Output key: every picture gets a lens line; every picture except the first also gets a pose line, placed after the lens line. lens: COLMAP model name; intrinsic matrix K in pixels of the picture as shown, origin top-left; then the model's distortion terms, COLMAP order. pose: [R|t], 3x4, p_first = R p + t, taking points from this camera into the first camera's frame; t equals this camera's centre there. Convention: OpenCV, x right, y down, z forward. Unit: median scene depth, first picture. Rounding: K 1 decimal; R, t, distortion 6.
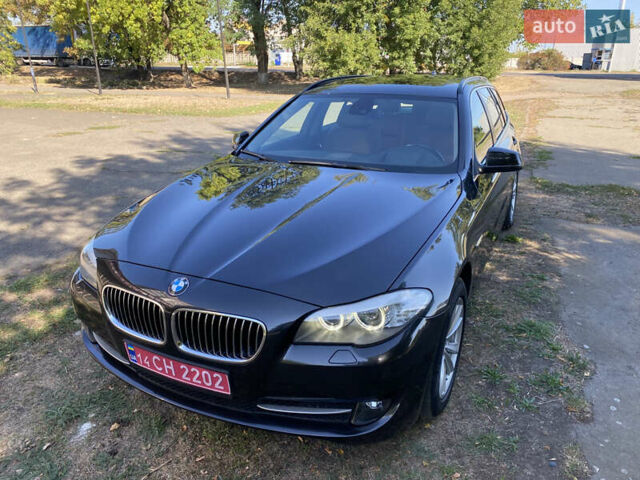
lens RADIAL K [[483.6, 0, 314.3], [0, 483.6, 242.8], [0, 0, 1]] dist [0.023058, -0.016600]
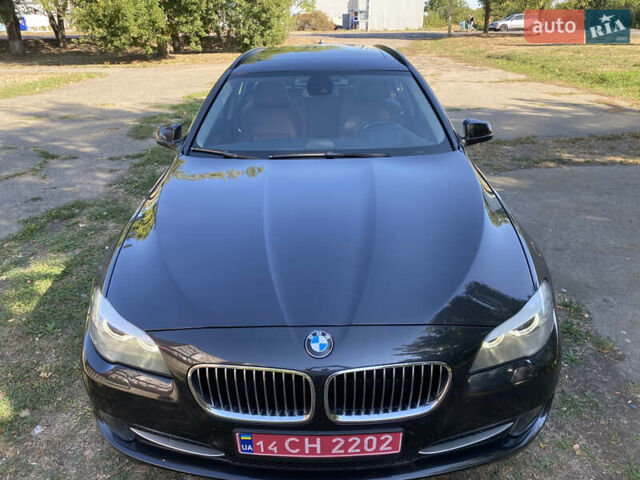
lens RADIAL K [[483.6, 0, 319.7], [0, 483.6, 234.9], [0, 0, 1]] dist [0.023058, -0.016600]
pose [[0.903429, -0.180860, 0.388723, -0.348002], [0.160923, 0.983424, 0.083555, -0.092986], [-0.397391, -0.012931, 0.917558, 0.182460]]
